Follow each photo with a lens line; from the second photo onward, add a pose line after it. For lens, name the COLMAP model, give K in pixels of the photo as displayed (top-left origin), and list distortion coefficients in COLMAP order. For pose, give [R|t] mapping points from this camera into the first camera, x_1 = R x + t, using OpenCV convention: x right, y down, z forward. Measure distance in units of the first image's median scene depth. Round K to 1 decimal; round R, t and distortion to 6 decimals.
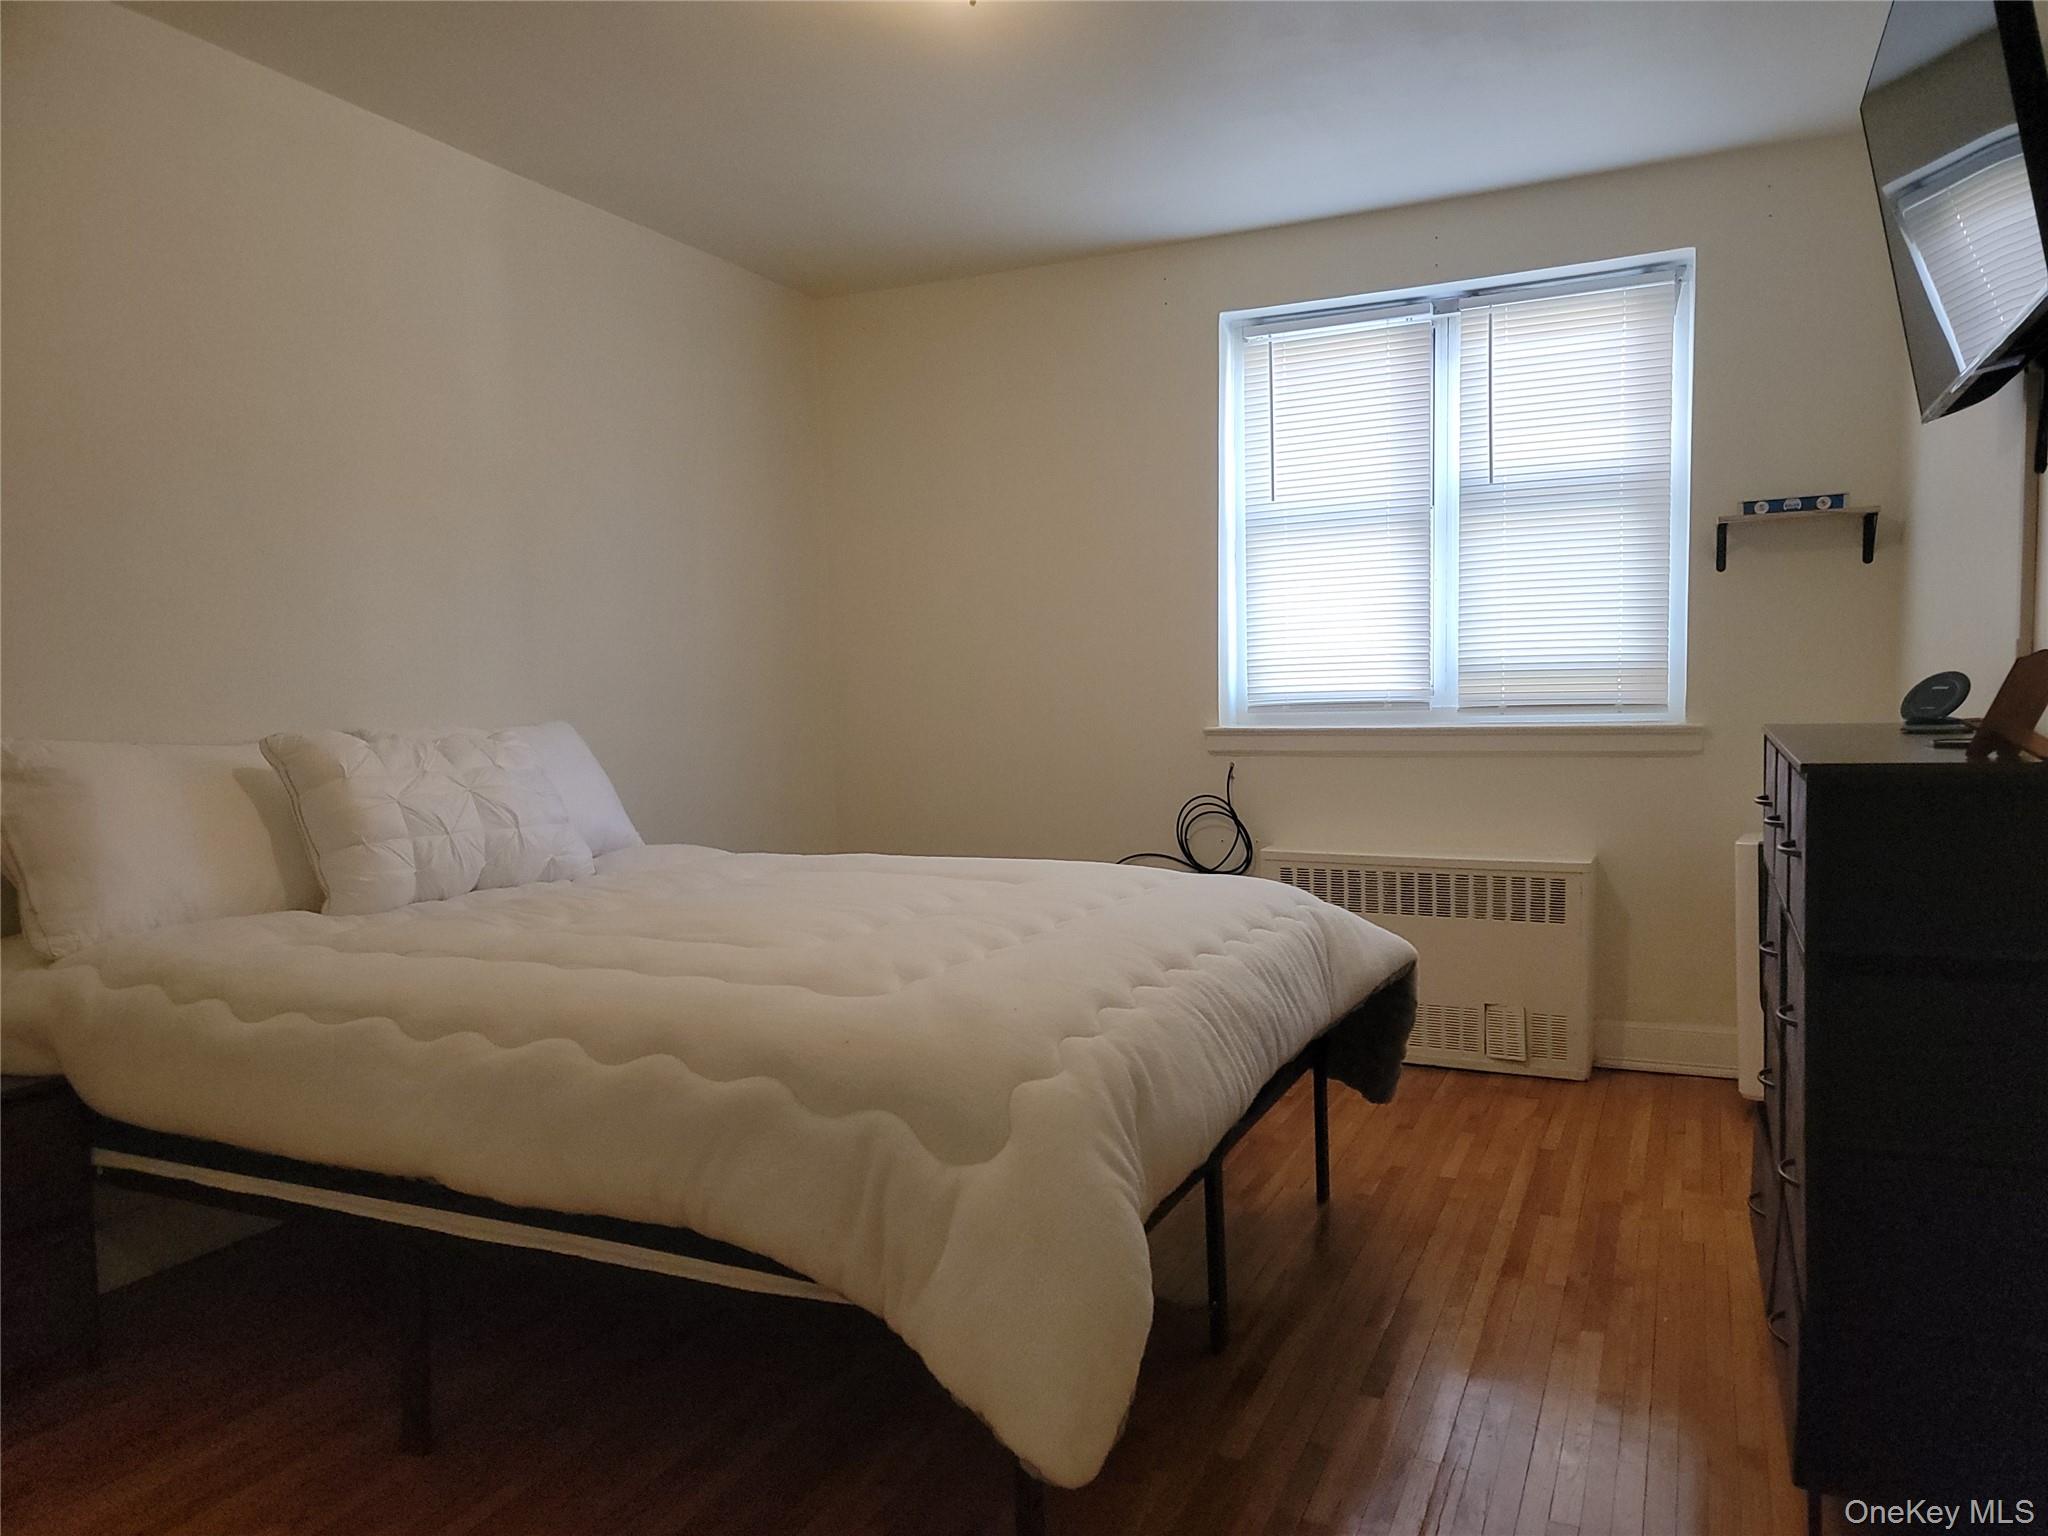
lens RADIAL K [[1409.4, 0, 1024.0], [0, 1409.4, 768.0], [0, 0, 1]] dist [0.025800, -0.002096]
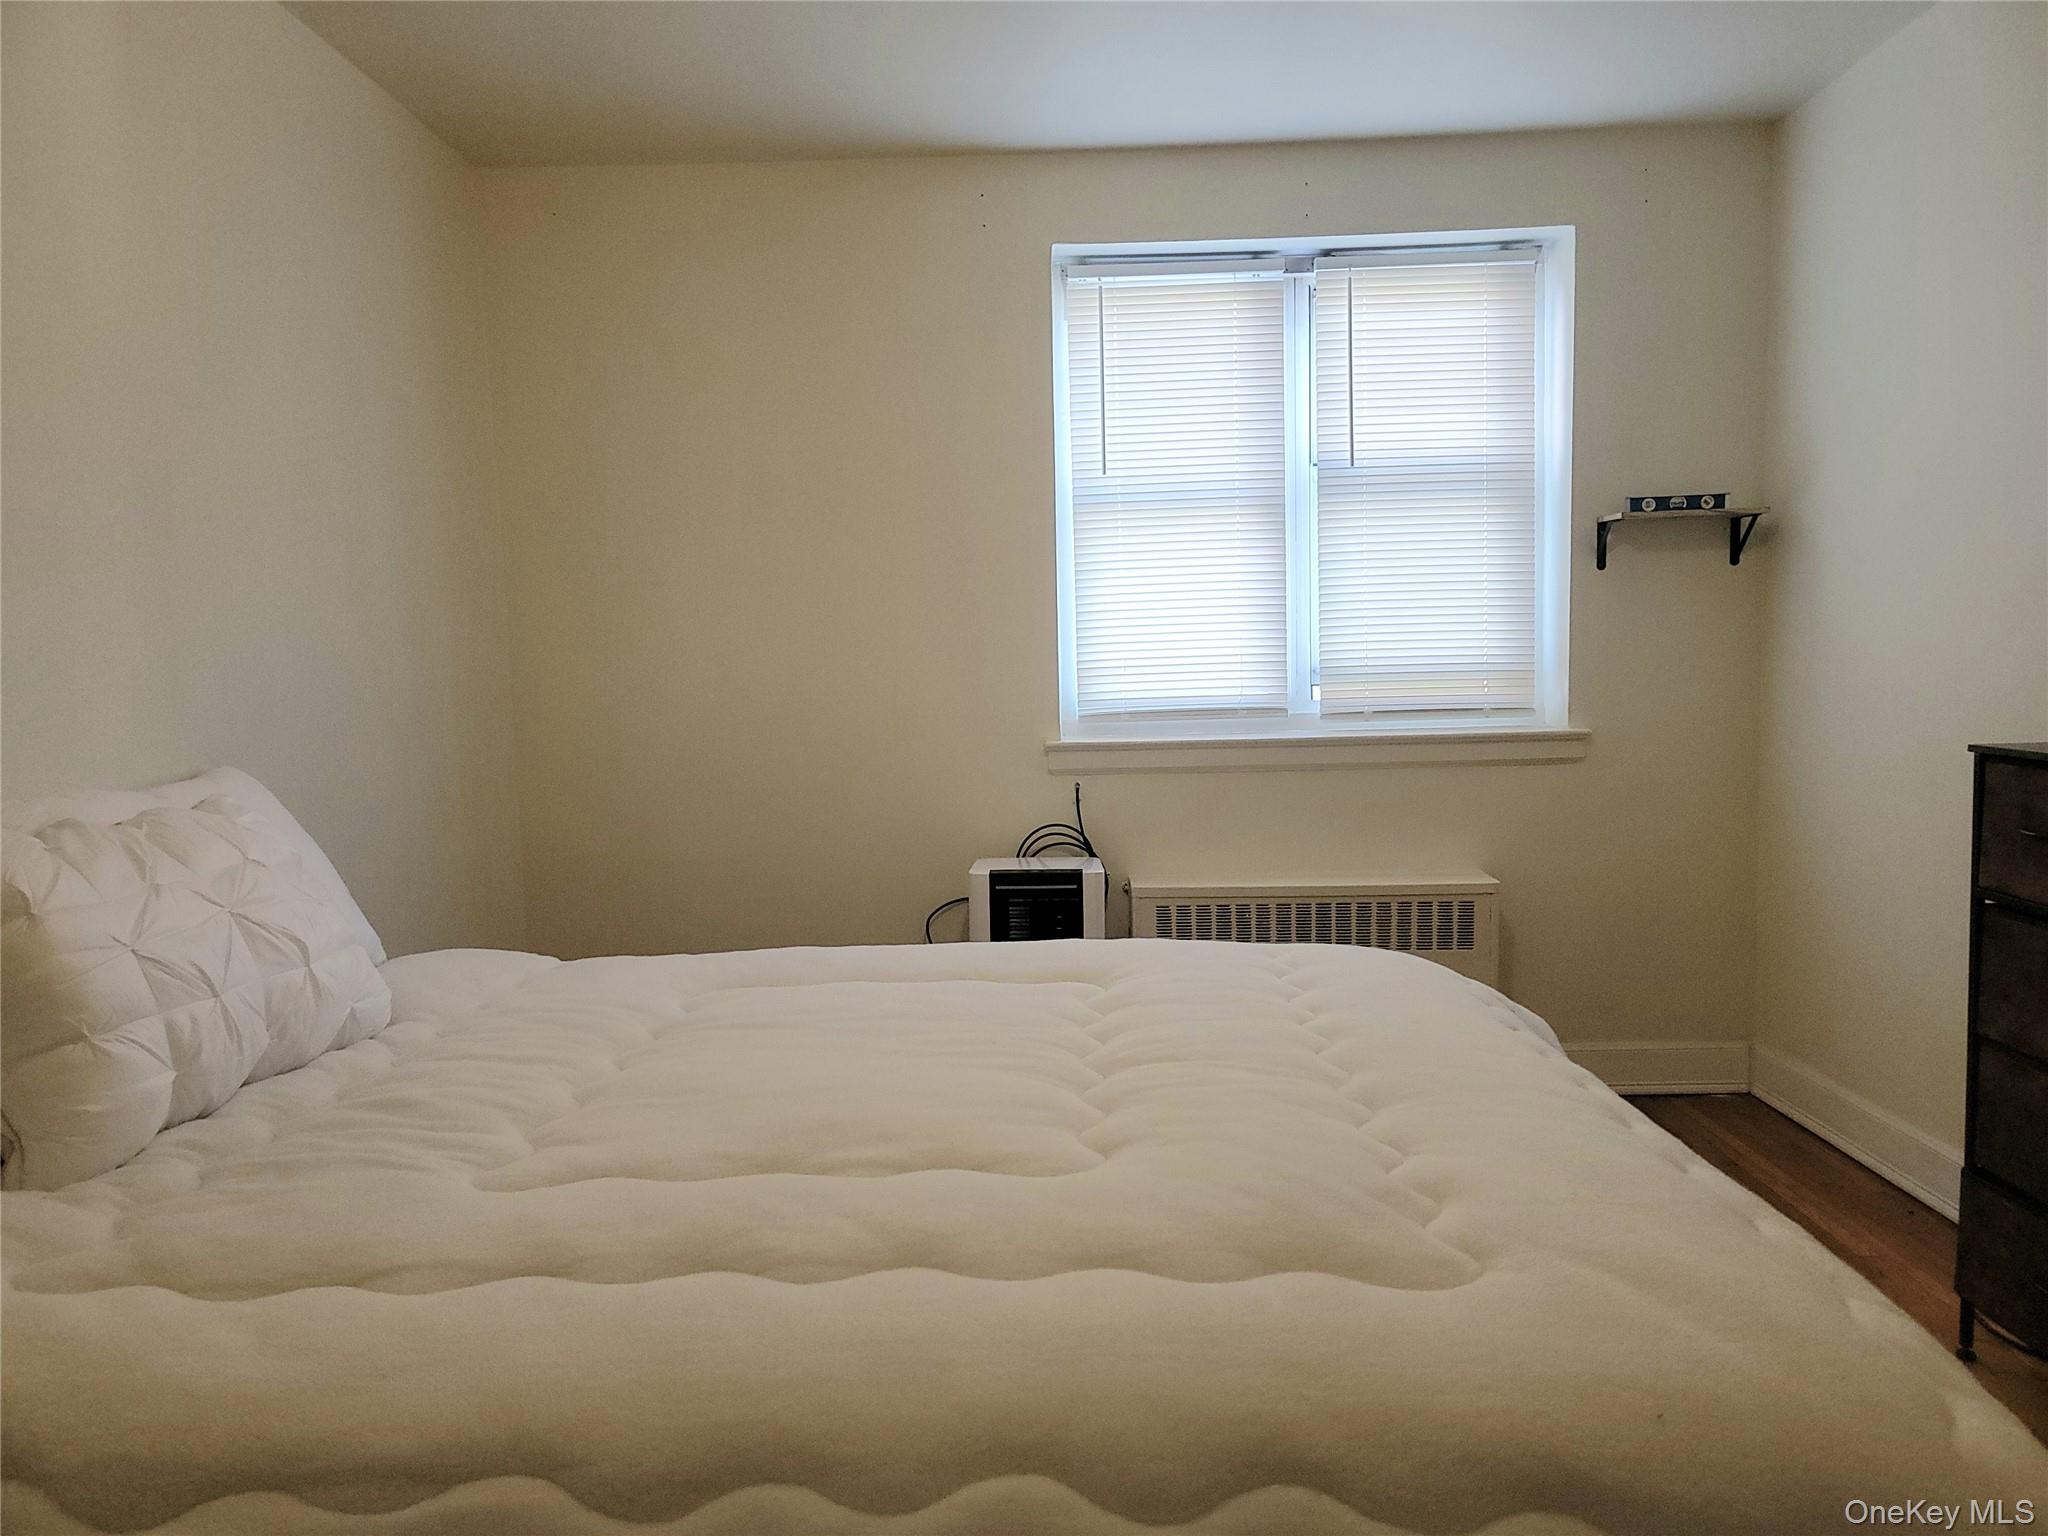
lens RADIAL K [[1422.2, 0, 1024.0], [0, 1422.2, 768.0], [0, 0, 1]] dist [0.039303, -0.025140]
pose [[0.915109, -0.033936, 0.401776, -0.236524], [0.029898, 0.999420, 0.016319, -0.029445], [-0.402097, -0.002921, 0.915592, 0.247496]]
